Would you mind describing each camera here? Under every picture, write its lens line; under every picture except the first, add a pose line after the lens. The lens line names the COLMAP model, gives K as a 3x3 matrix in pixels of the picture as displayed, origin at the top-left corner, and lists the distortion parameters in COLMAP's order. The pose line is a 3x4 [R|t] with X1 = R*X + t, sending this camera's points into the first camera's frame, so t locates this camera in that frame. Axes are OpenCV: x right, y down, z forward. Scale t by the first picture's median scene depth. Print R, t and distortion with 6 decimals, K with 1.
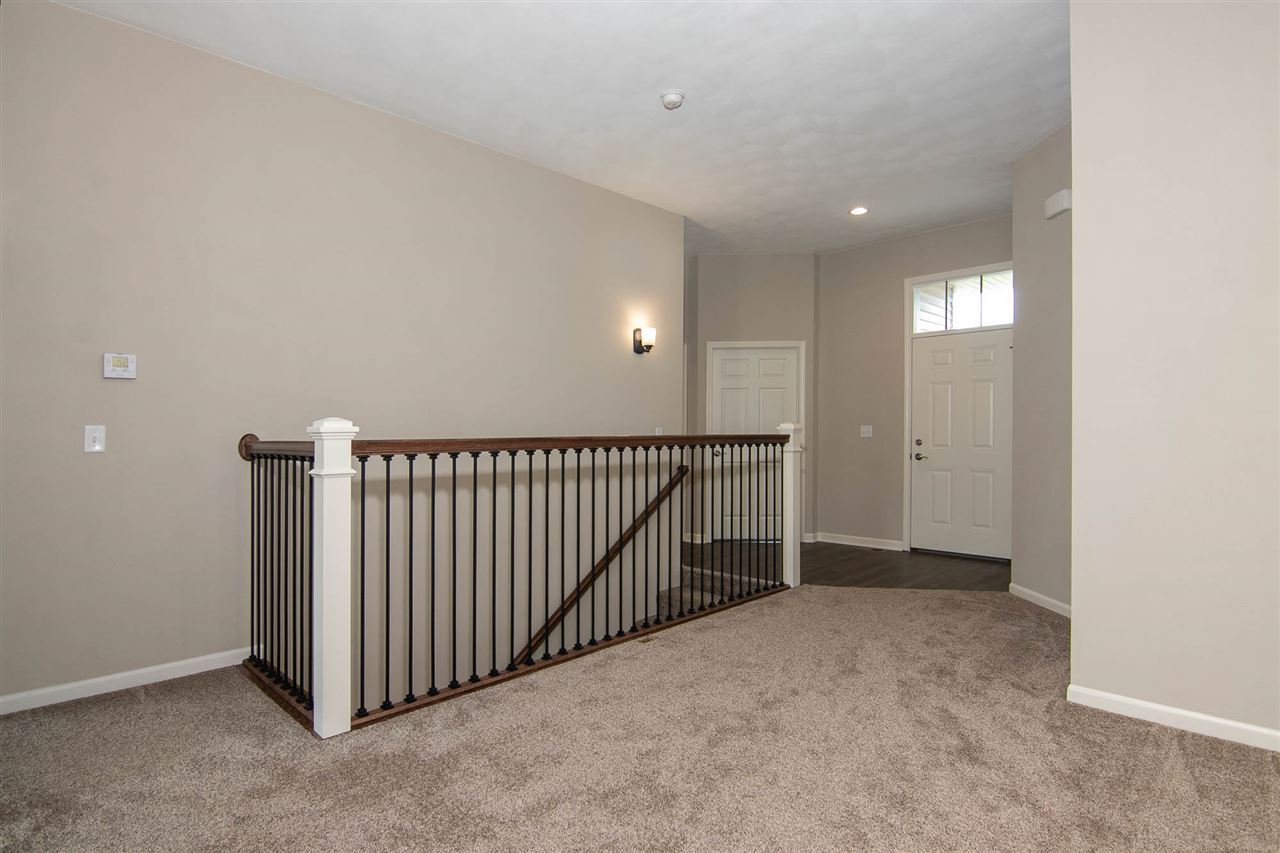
lens RADIAL K [[658.5, 0, 640.0], [0, 658.5, 426.5], [0, 0, 1]] dist [-0.005347, -0.000496]
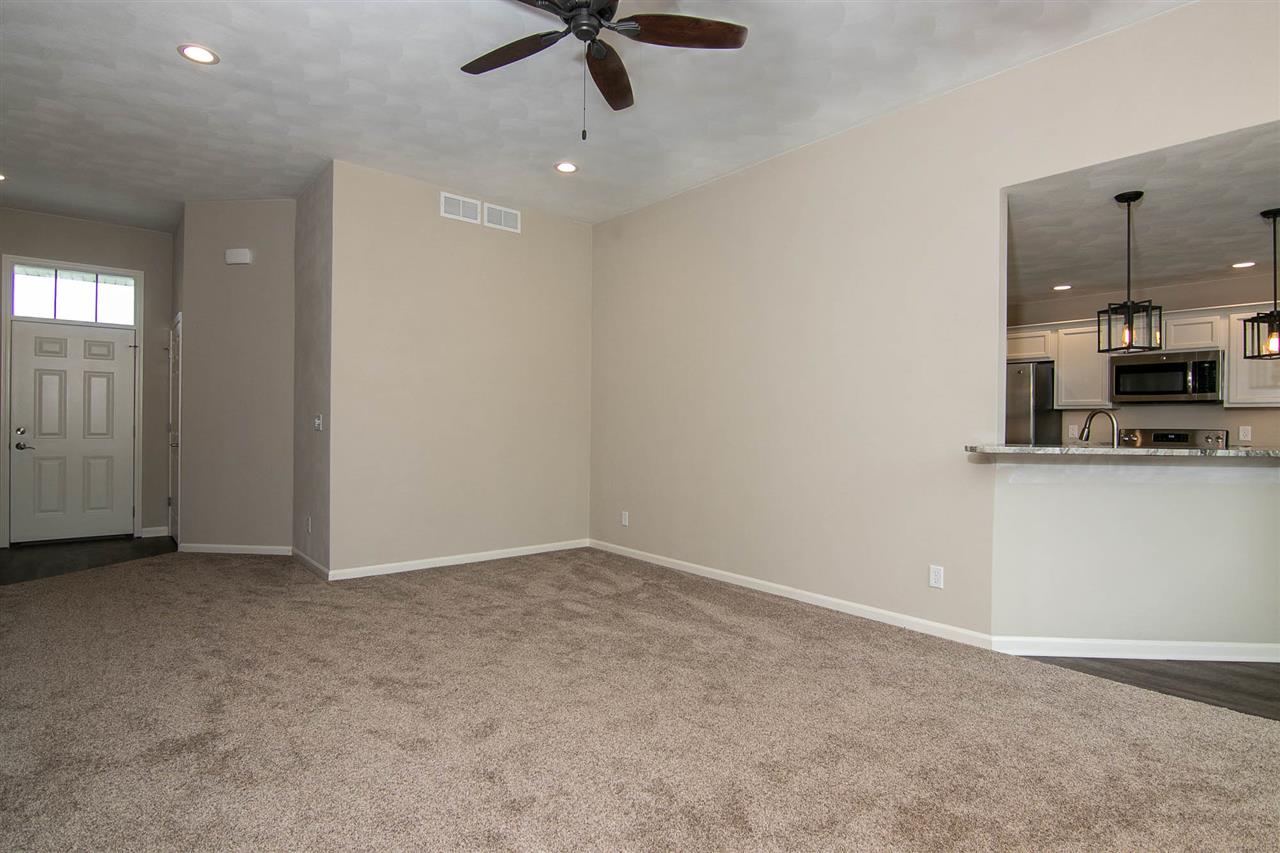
lens RADIAL K [[658.5, 0, 640.0], [0, 658.5, 426.5], [0, 0, 1]] dist [-0.005347, -0.000496]
pose [[0.094995, -0.001680, 0.995476, -0.458570], [-0.016204, 0.999863, 0.003233, -0.000232], [-0.995346, -0.016438, 0.094955, 0.020206]]
